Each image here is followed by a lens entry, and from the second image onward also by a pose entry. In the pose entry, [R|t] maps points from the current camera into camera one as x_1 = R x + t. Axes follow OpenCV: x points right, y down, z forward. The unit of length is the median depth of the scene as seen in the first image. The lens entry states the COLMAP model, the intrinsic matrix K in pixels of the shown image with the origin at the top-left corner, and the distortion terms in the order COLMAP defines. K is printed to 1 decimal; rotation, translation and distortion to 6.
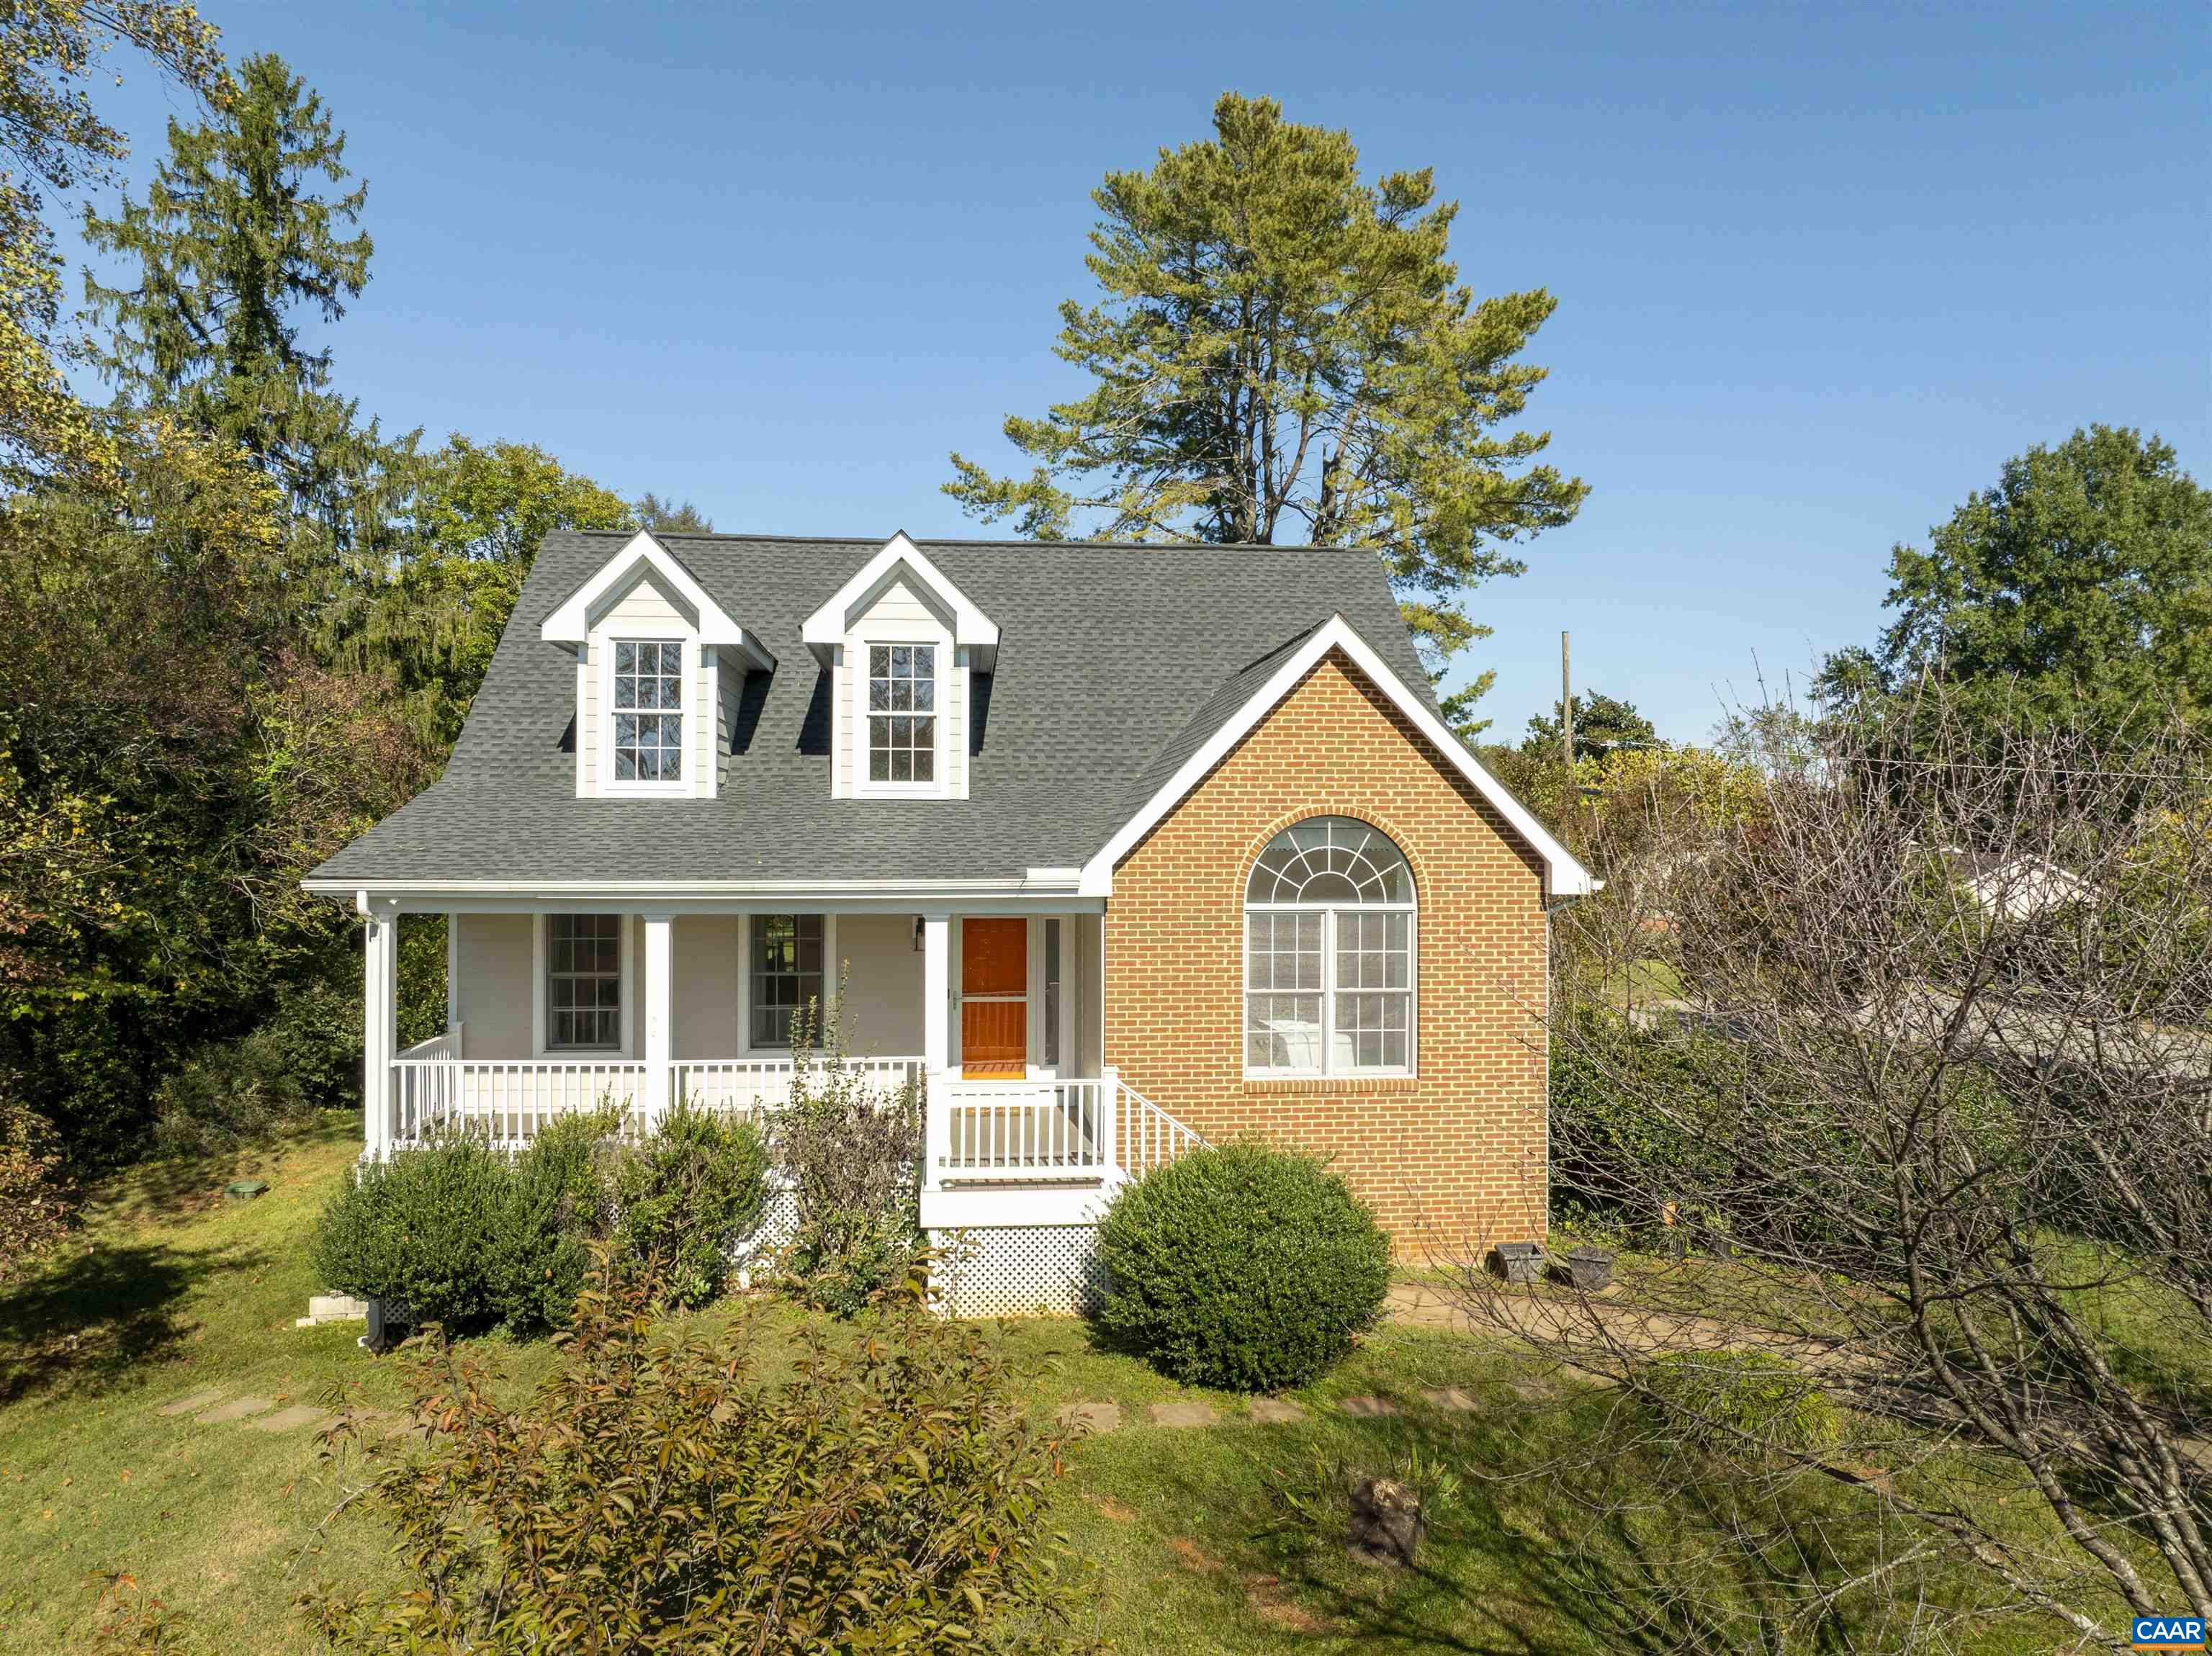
lens RADIAL K [[1561.4, 0, 1110.9], [0, 1561.4, 835.9], [0, 0, 1]] dist [-0.039629, -0.005029]
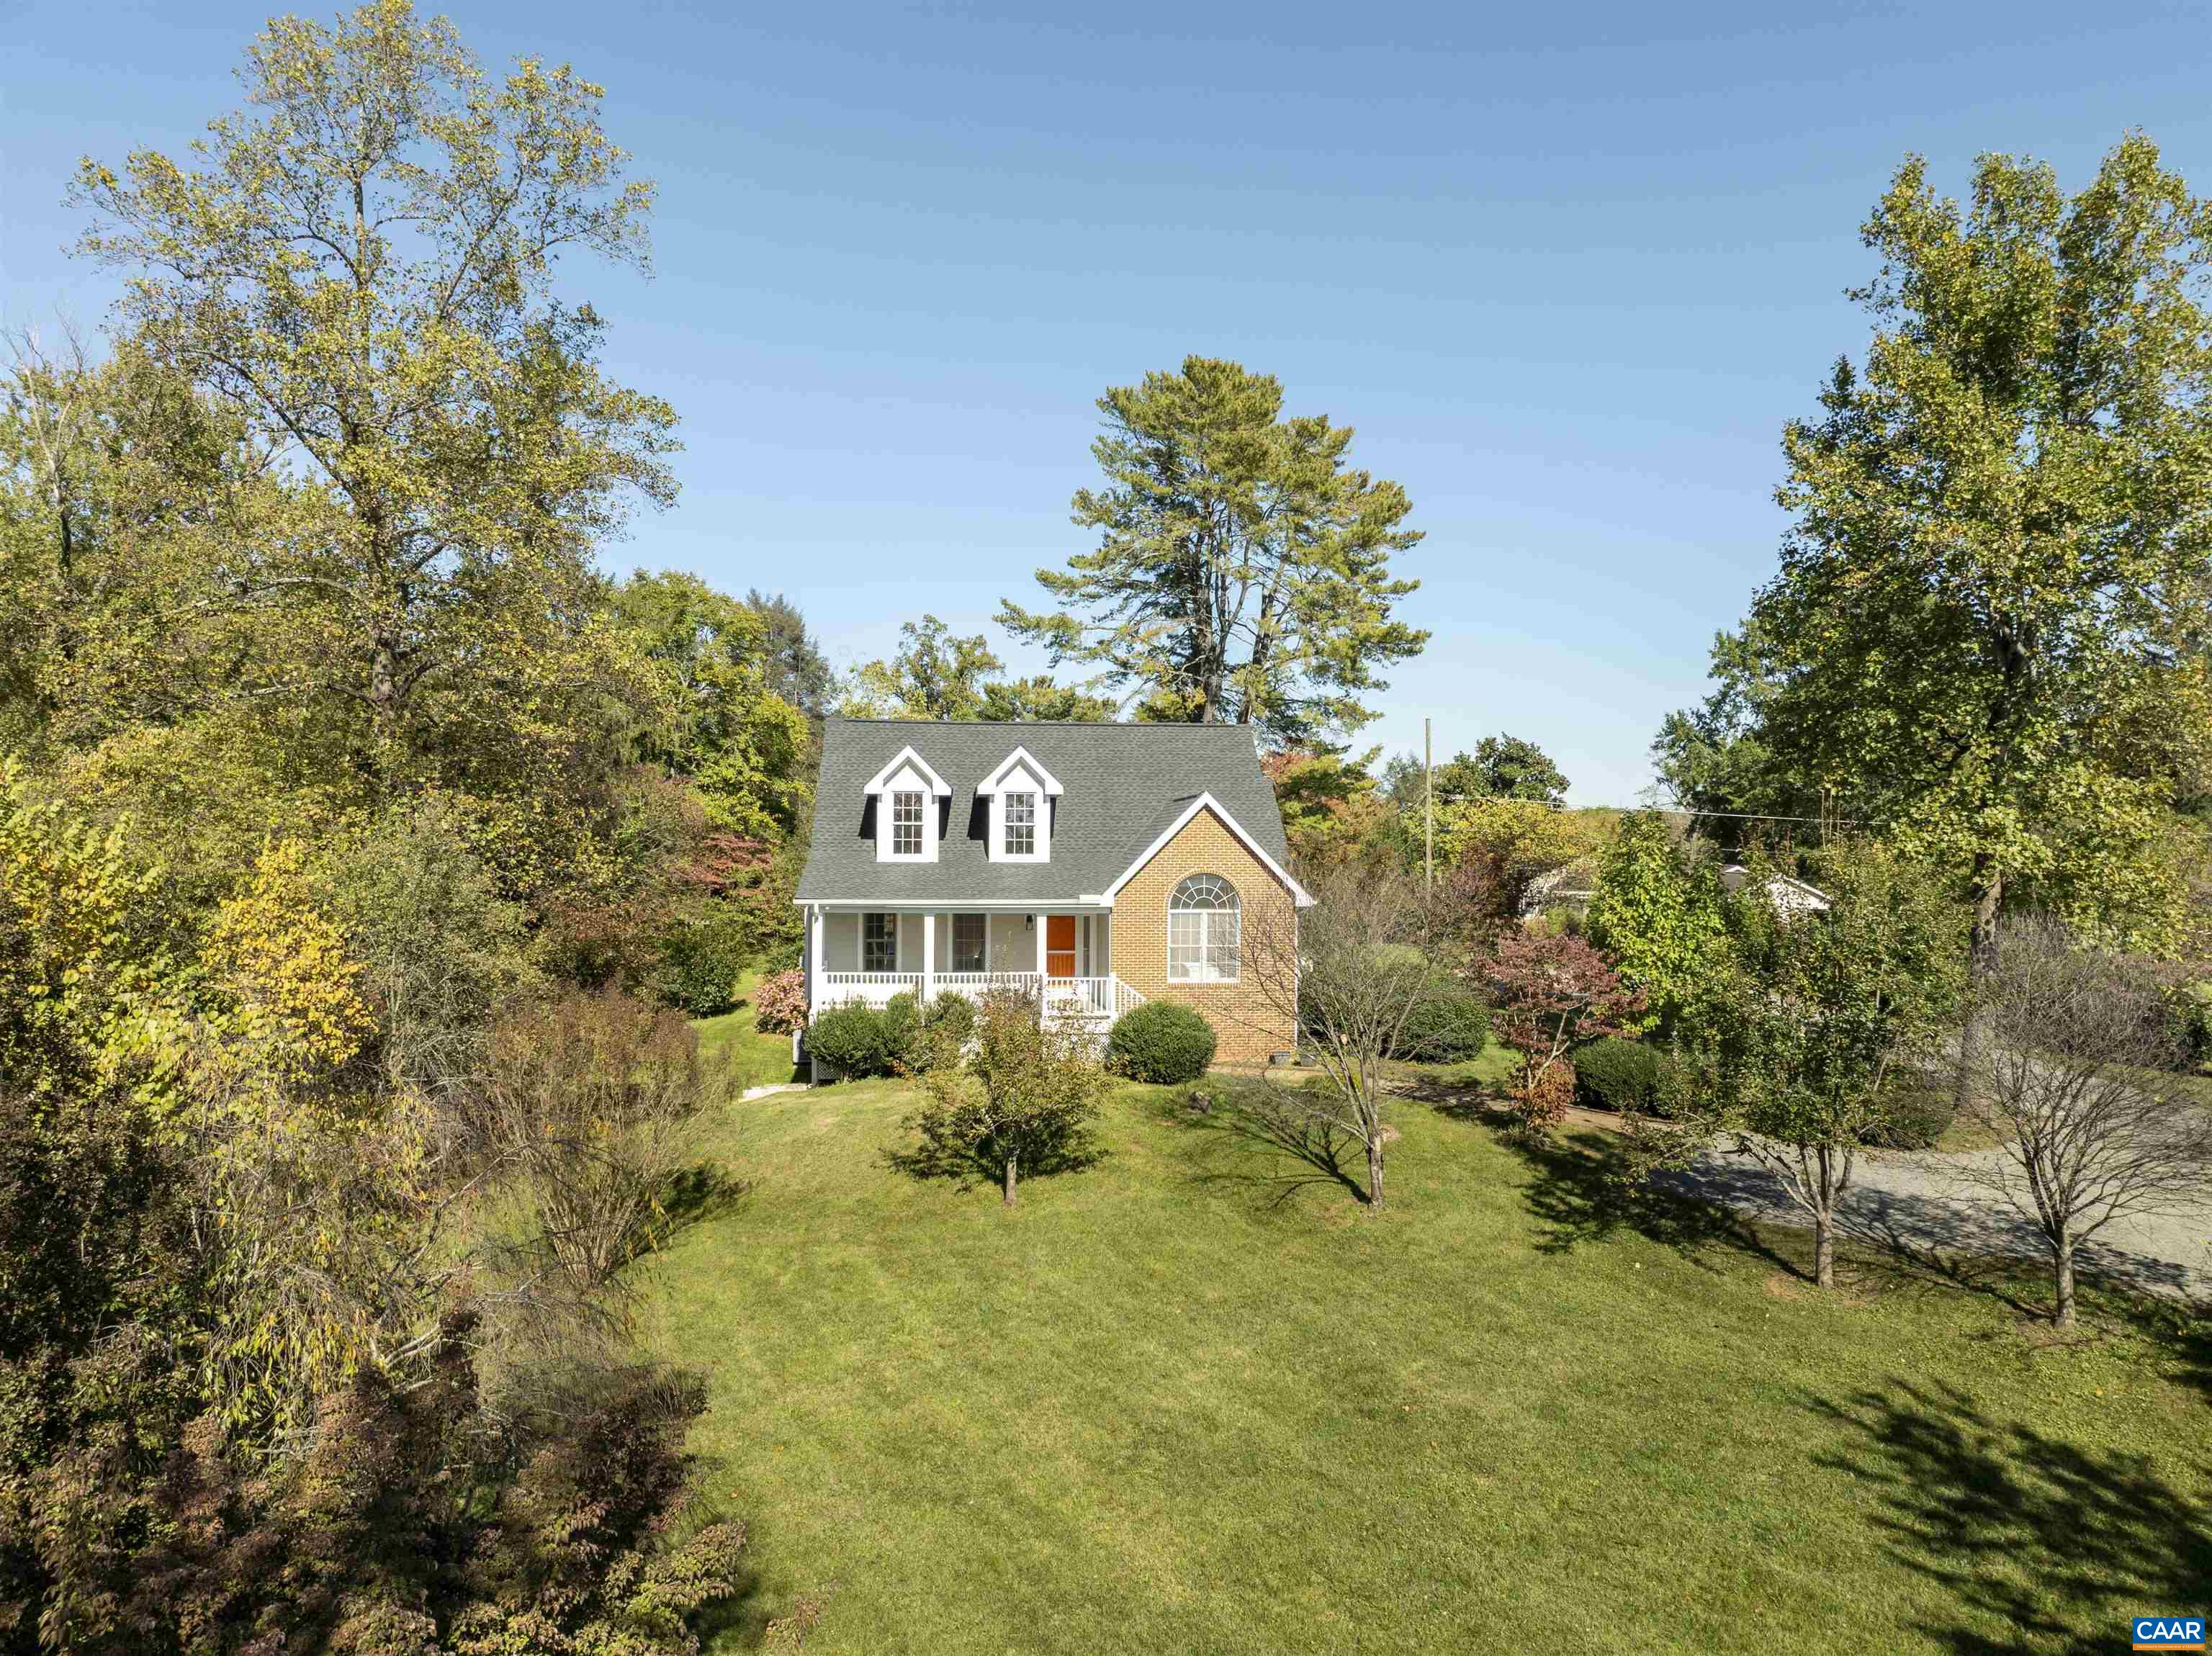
lens RADIAL K [[1561.4, 0, 1110.9], [0, 1561.4, 835.9], [0, 0, 1]] dist [-0.039629, -0.005029]
pose [[0.999990, 0.003491, 0.002672, -0.007537], [-0.003487, 0.999993, -0.001475, -0.047743], [-0.002677, 0.001466, 0.999995, -1.011568]]
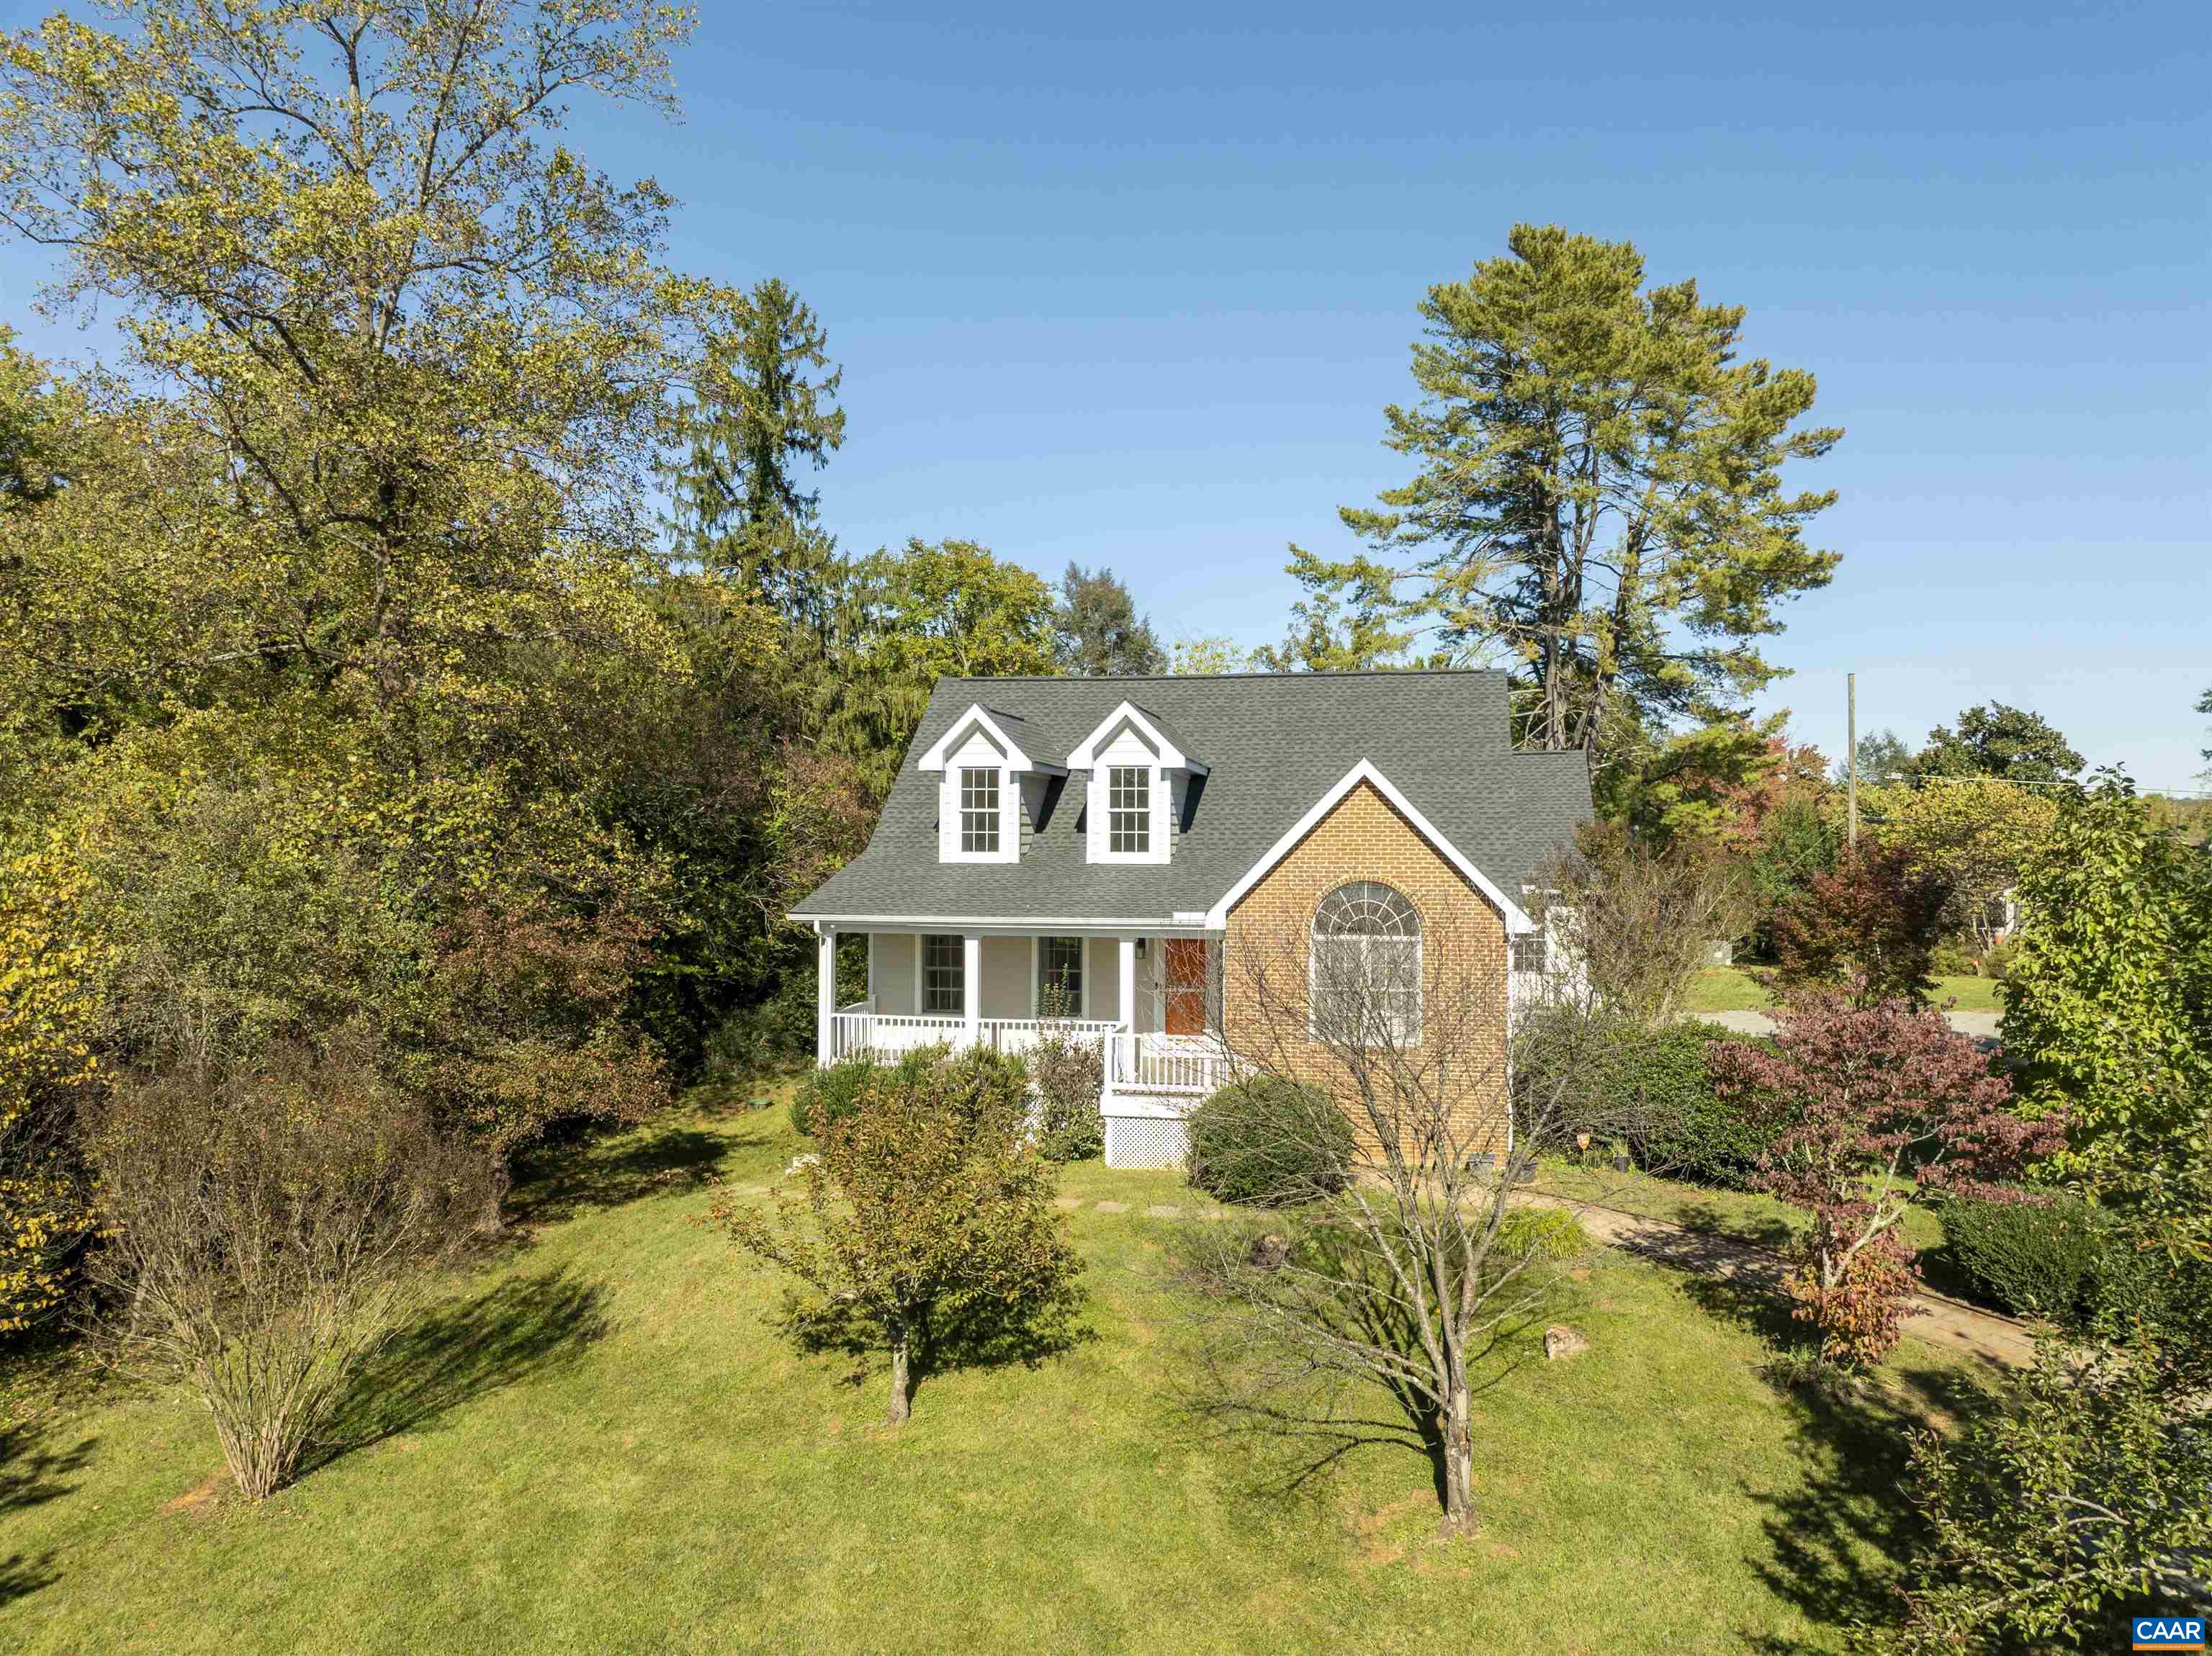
lens RADIAL K [[1561.4, 0, 1110.9], [0, 1561.4, 835.9], [0, 0, 1]] dist [-0.039629, -0.005029]
pose [[0.957413, 0.000508, -0.288723, 0.253116], [-0.000137, 0.999999, 0.001303, -0.044178], [0.288723, -0.001208, 0.957412, -0.441672]]
